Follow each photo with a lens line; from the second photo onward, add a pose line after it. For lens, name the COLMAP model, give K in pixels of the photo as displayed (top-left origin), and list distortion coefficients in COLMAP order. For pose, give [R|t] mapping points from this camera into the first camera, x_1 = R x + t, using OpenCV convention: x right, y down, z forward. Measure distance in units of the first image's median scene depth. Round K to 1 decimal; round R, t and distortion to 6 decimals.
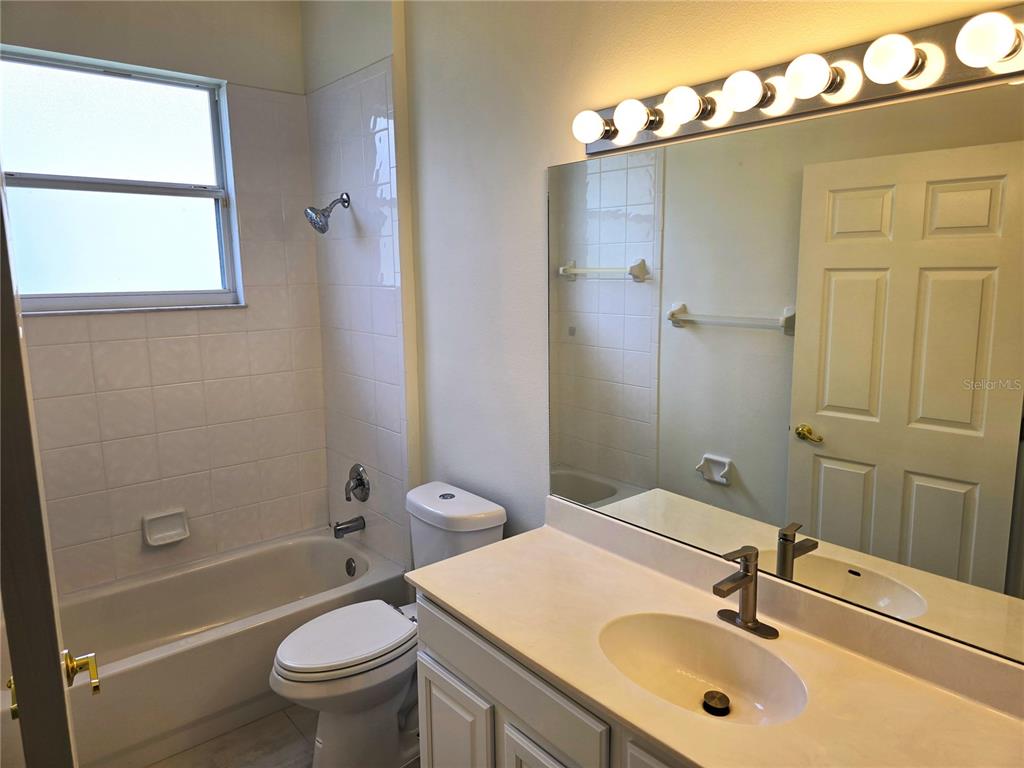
lens RADIAL K [[691.6, 0, 509.1], [0, 691.6, 375.2], [0, 0, 1]] dist [0.073882, -0.066101]
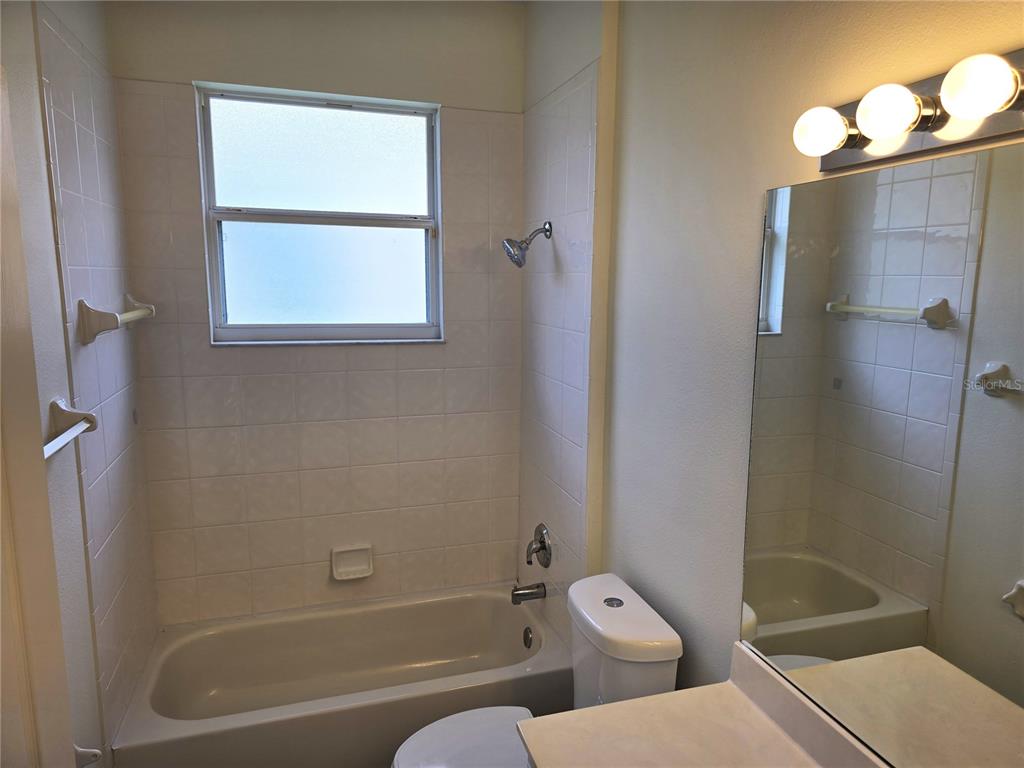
lens RADIAL K [[691.6, 0, 511.2], [0, 691.6, 389.2], [0, 0, 1]] dist [0.073882, -0.066101]
pose [[0.924523, 0.079271, -0.372791, 0.064147], [-0.077722, 0.996790, 0.019209, -0.060556], [0.373118, 0.011215, 0.927716, 0.162139]]
